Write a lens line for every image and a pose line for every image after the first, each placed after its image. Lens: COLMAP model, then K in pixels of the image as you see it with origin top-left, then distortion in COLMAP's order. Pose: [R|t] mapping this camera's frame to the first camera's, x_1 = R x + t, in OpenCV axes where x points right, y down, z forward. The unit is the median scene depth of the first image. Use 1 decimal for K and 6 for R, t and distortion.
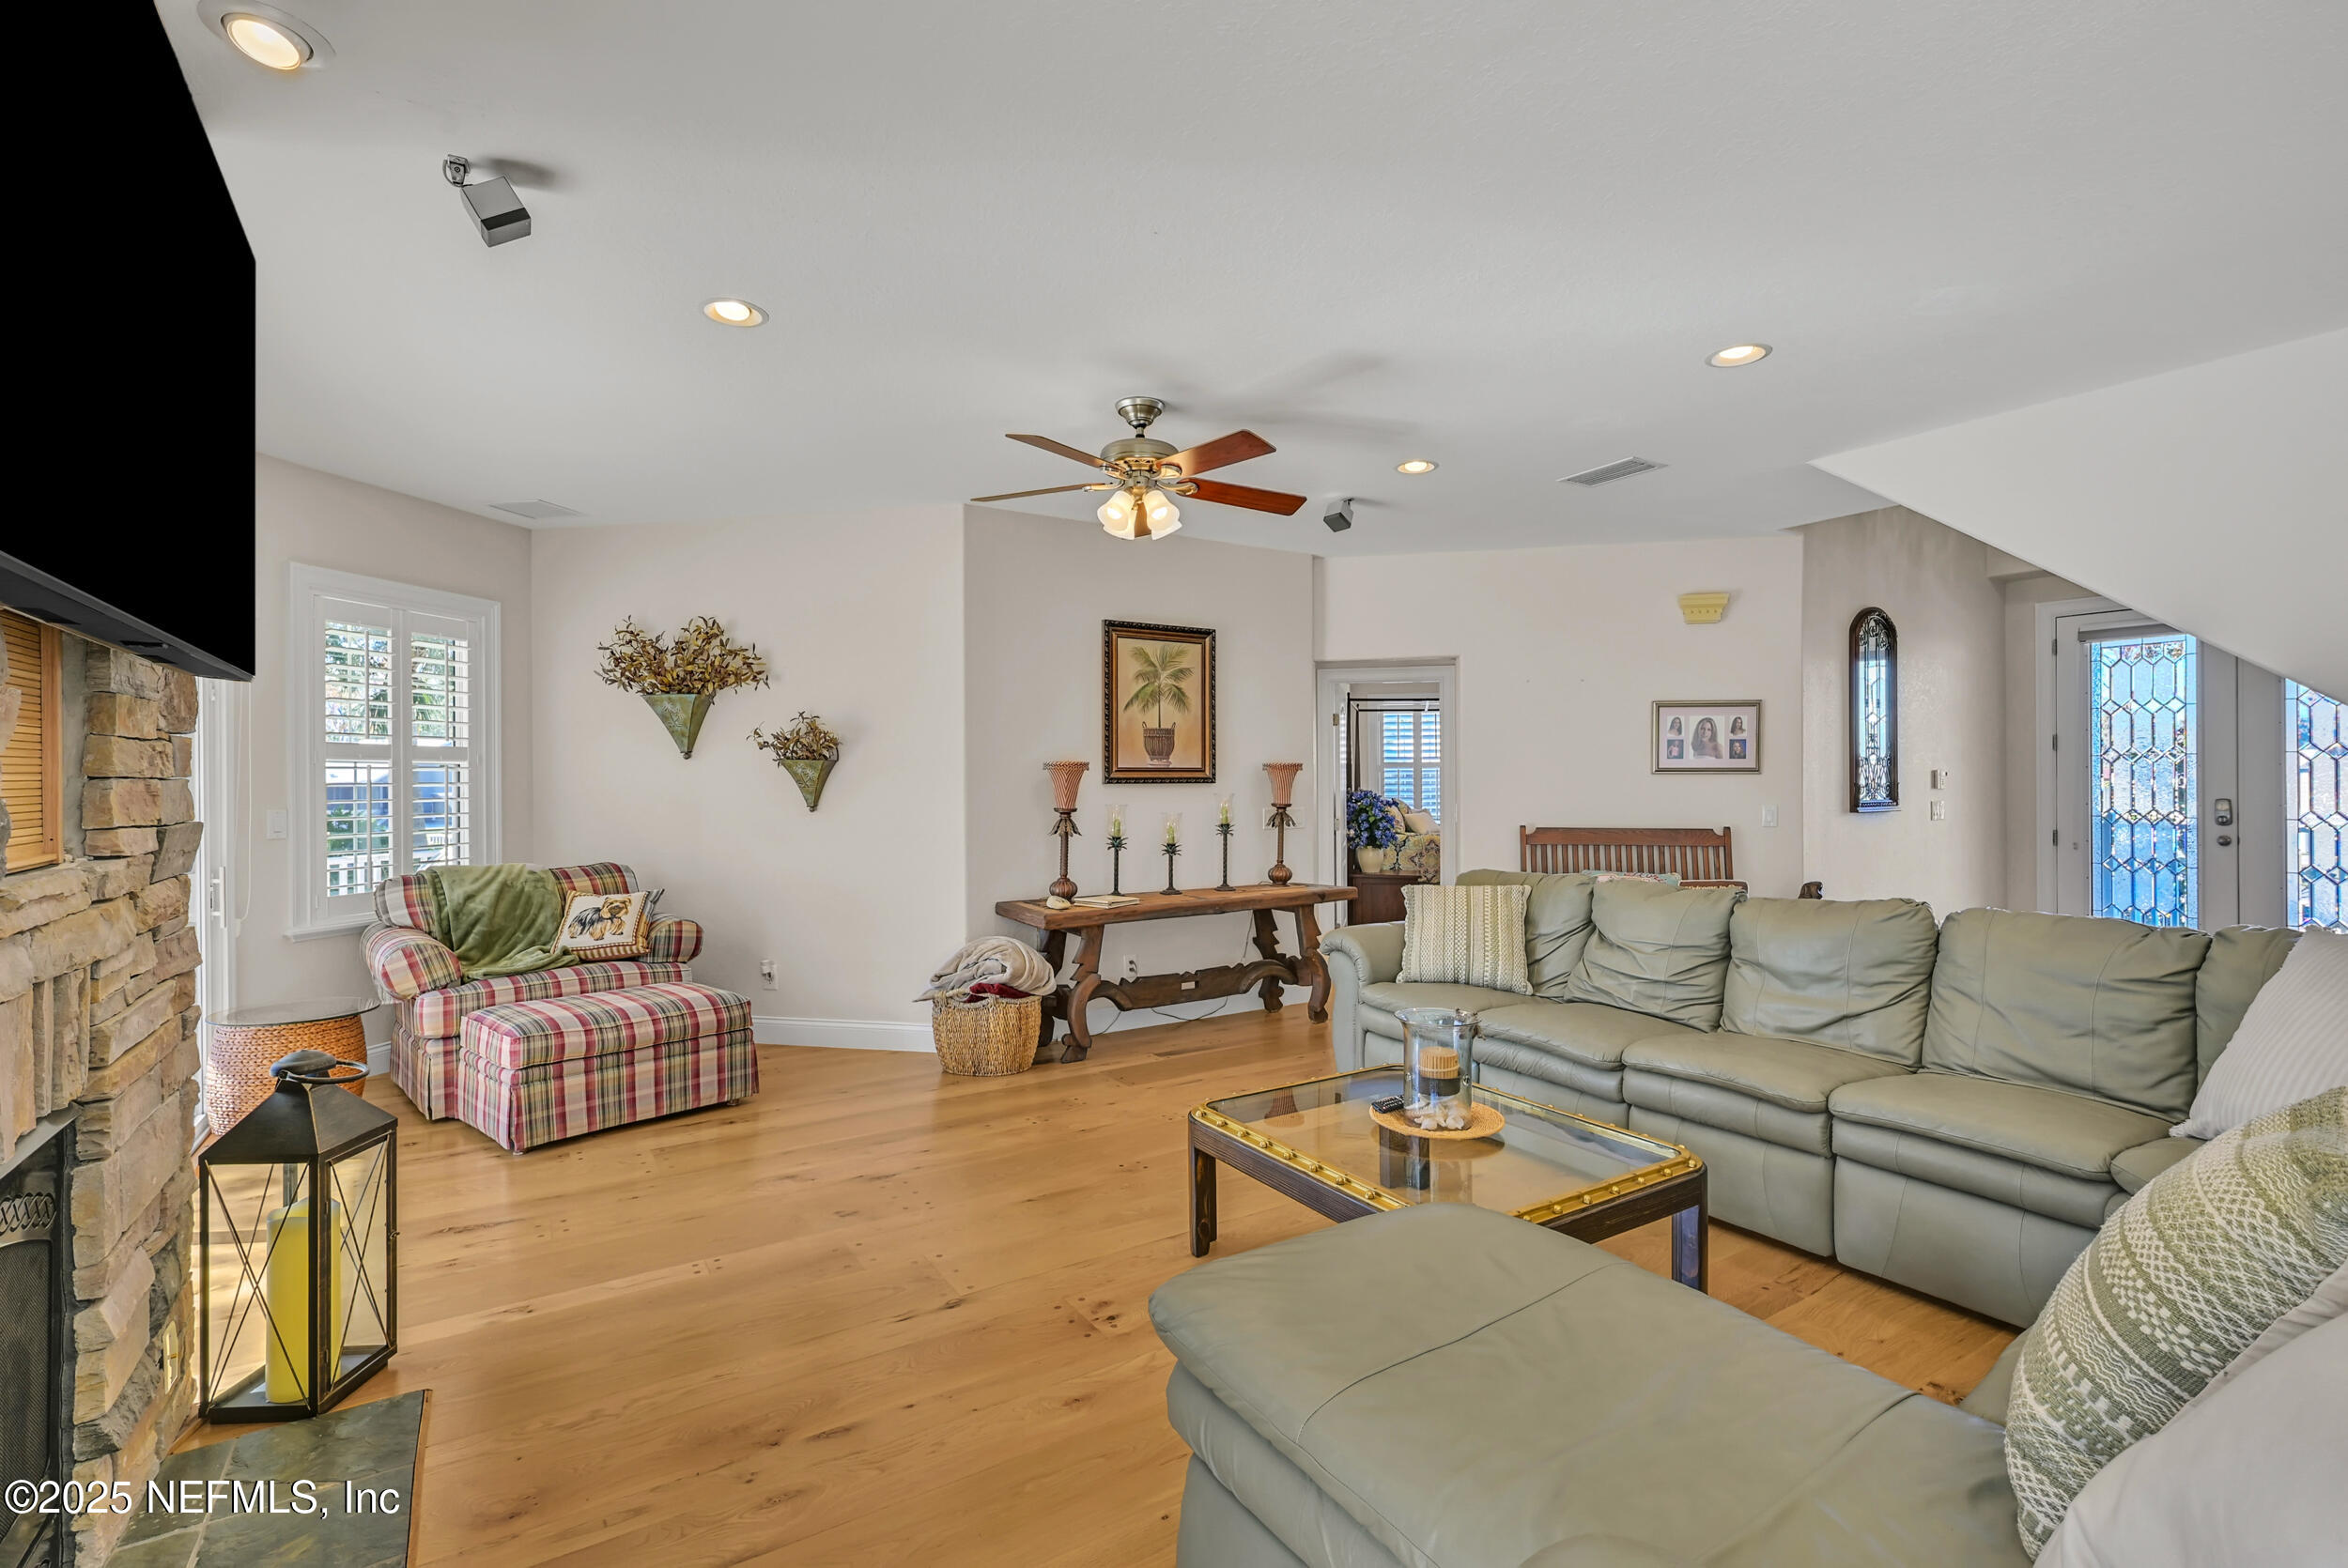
lens RADIAL K [[1075.1, 0, 1178.7], [0, 1075.1, 780.4], [0, 0, 1]] dist [0.002992, 0.000149]
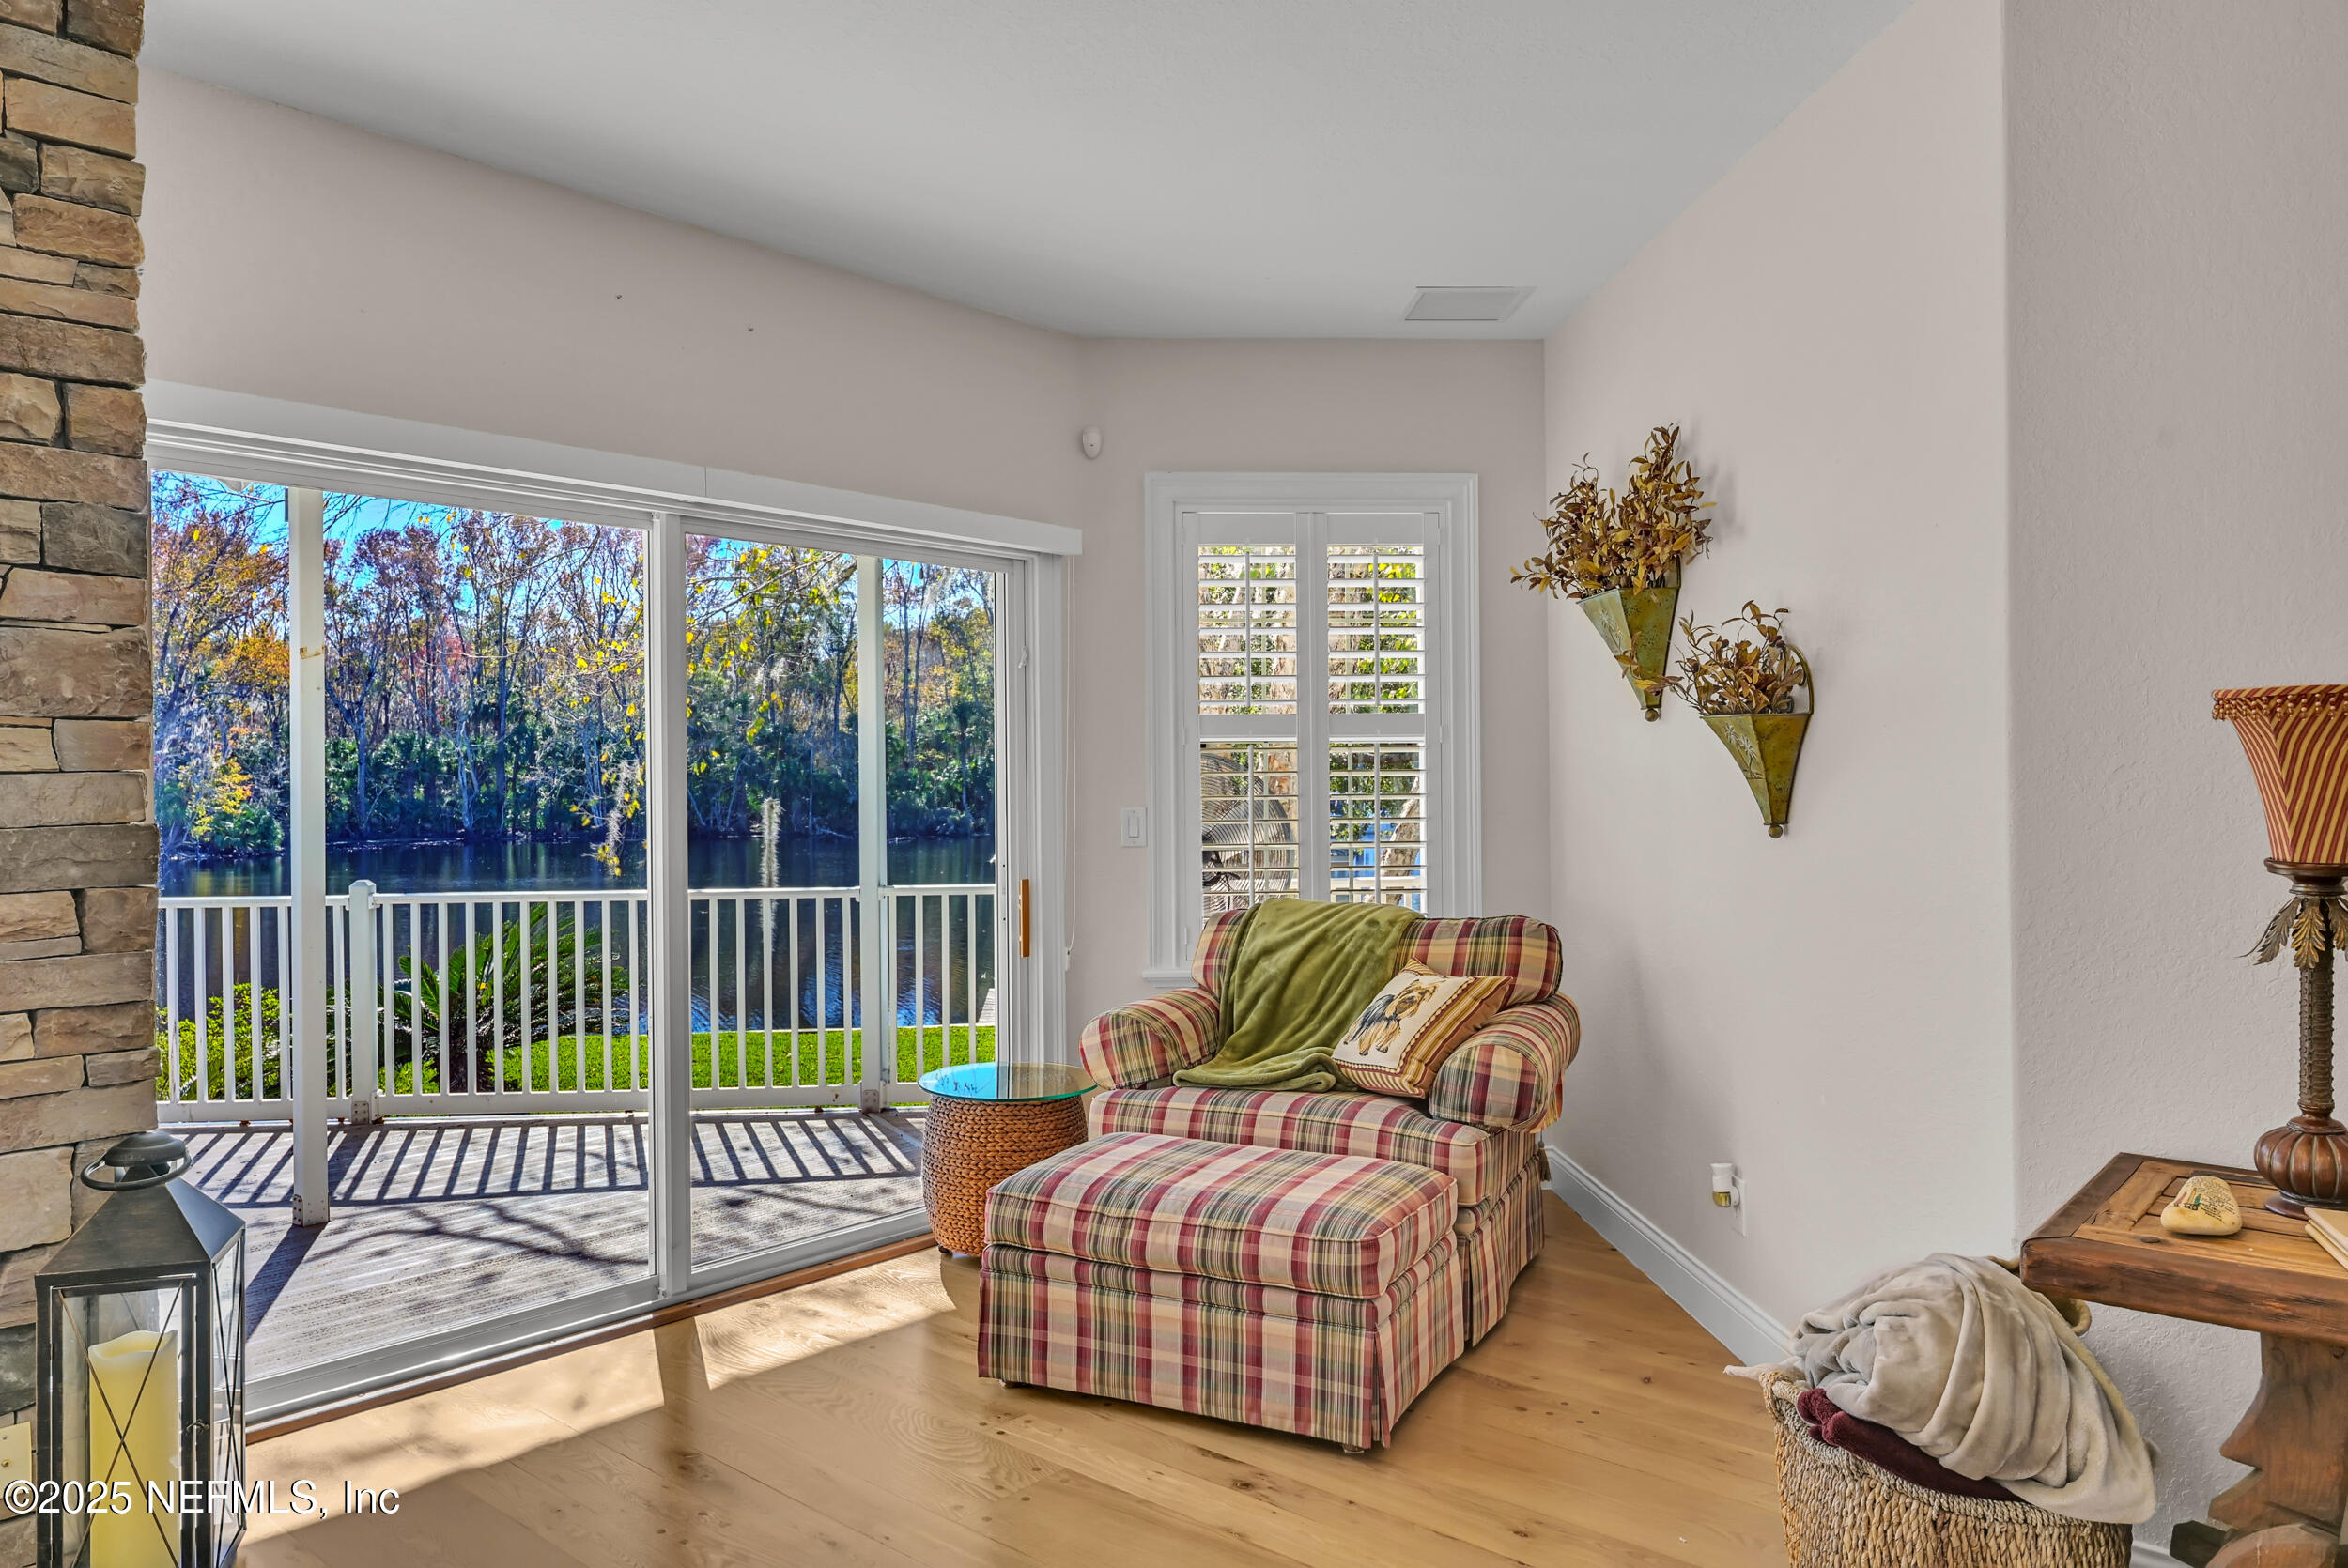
lens RADIAL K [[1588.2, 0, 1177.9], [0, 1588.2, 785.3], [0, 0, 1]] dist [0.006299, 0.000956]
pose [[0.280182, 0.007980, -0.959914, 0.219693], [0.006022, 0.999931, 0.010071, 0.000765], [0.959928, -0.008603, 0.280115, 0.683488]]
